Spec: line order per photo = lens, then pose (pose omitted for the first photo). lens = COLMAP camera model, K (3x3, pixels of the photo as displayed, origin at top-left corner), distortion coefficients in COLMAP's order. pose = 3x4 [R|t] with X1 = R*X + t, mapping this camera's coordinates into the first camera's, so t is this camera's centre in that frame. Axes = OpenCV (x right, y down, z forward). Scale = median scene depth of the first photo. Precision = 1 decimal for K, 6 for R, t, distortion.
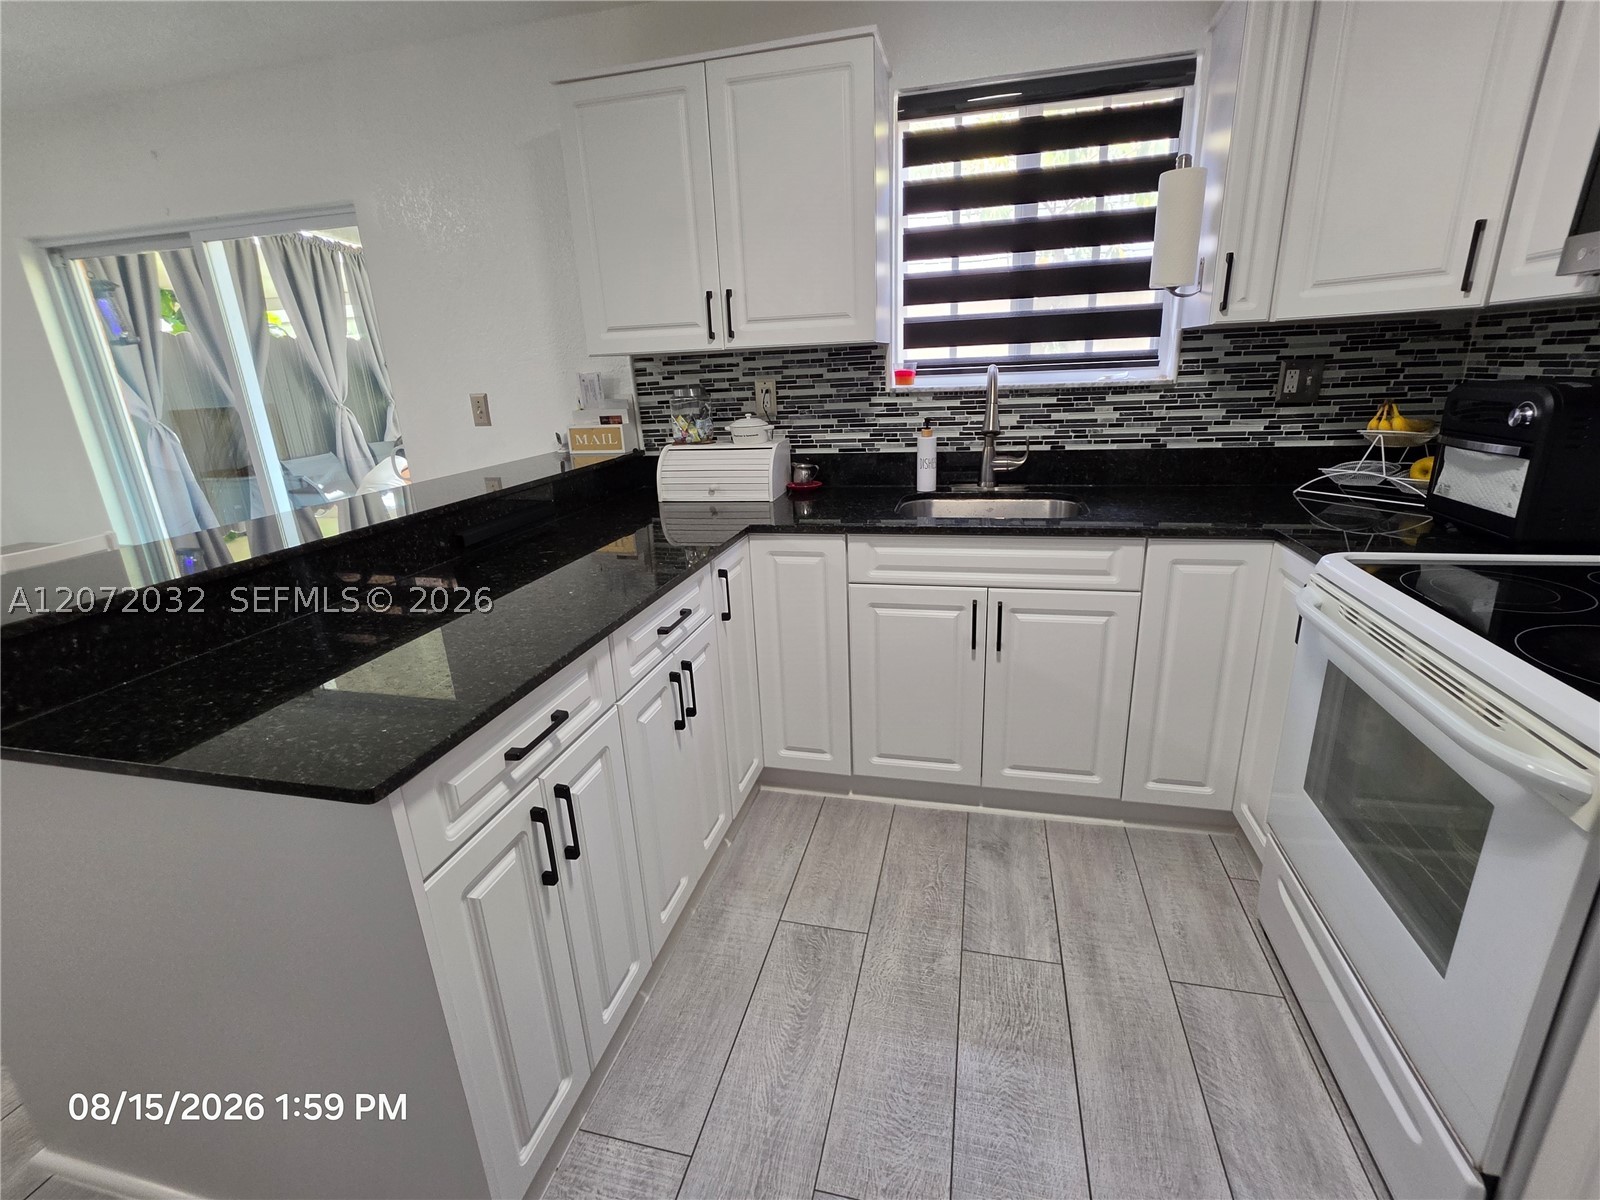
lens RADIAL K [[715.8, 0, 798.3], [0, 715.8, 589.3], [0, 0, 1]] dist [-0.004244, 0.000880]
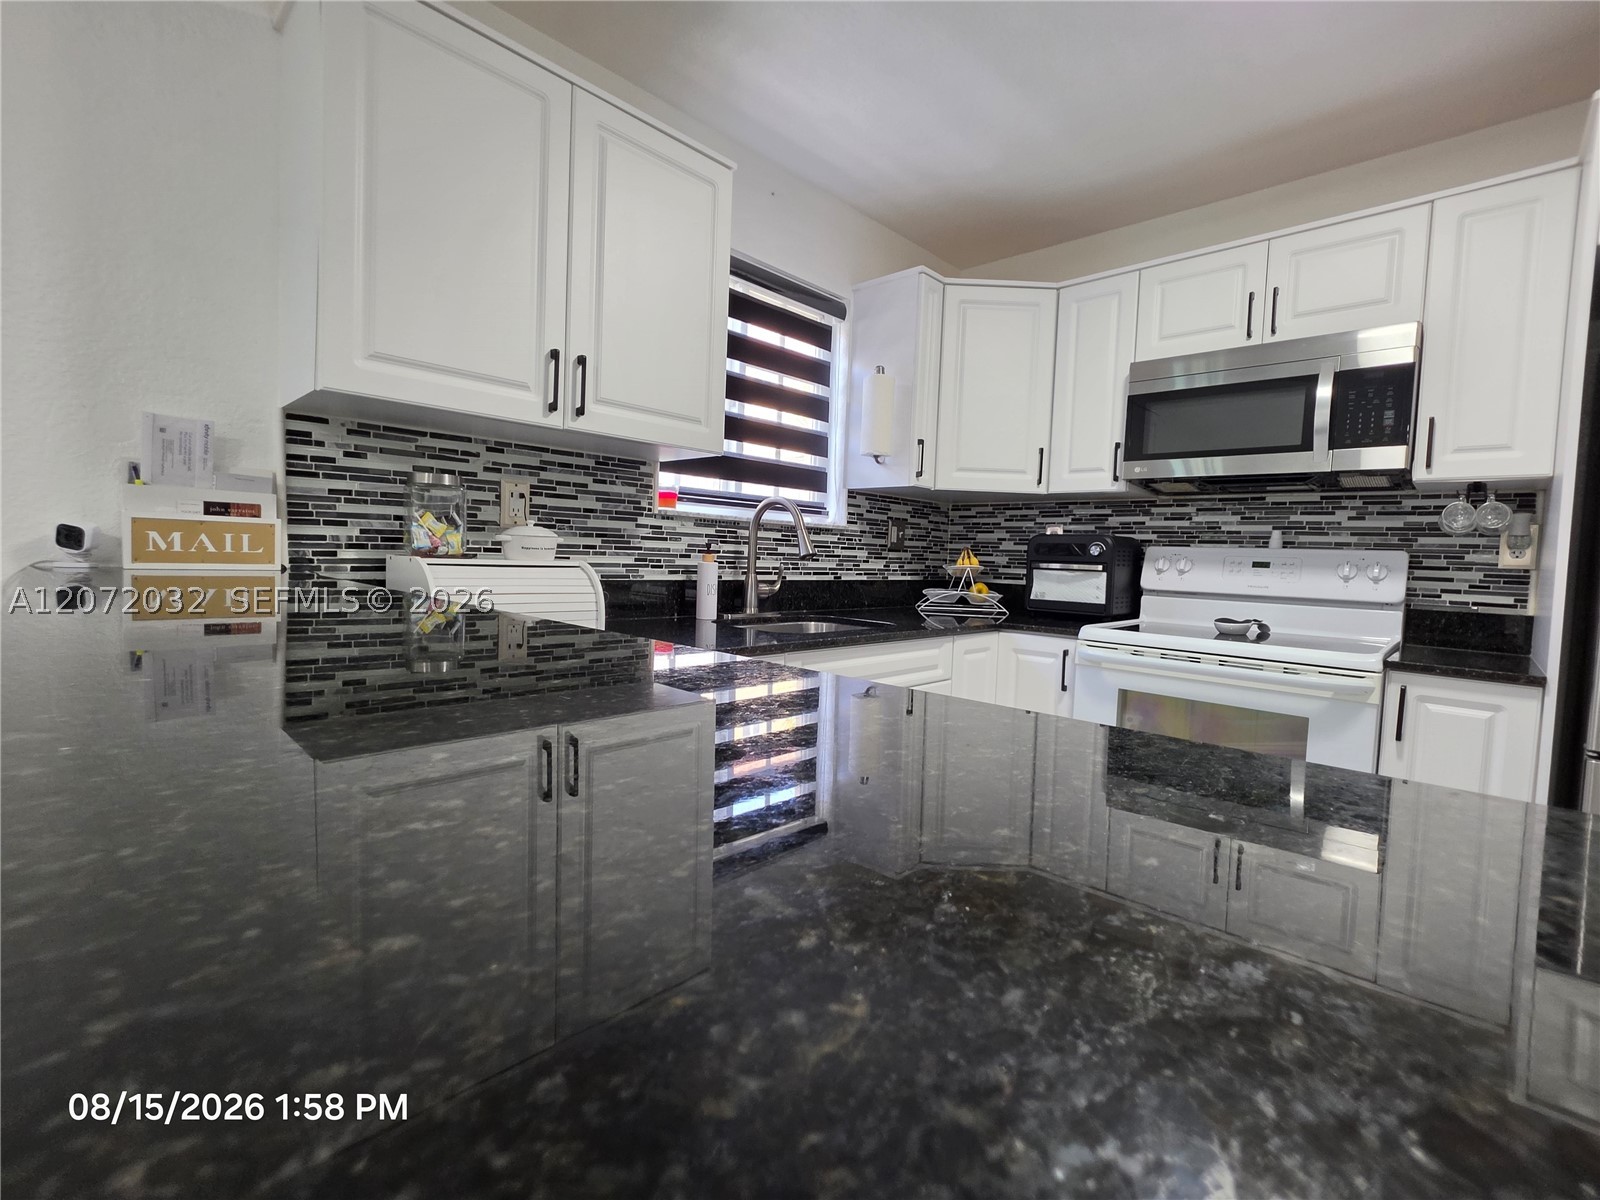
lens RADIAL K [[715.8, 0, 806.6], [0, 715.8, 591.7], [0, 0, 1]] dist [-0.004244, 0.000880]
pose [[0.493476, 0.017028, 0.869592, -0.577656], [0.203102, 0.969911, -0.134249, -0.021454], [-0.845713, 0.242864, 0.475170, 0.449251]]
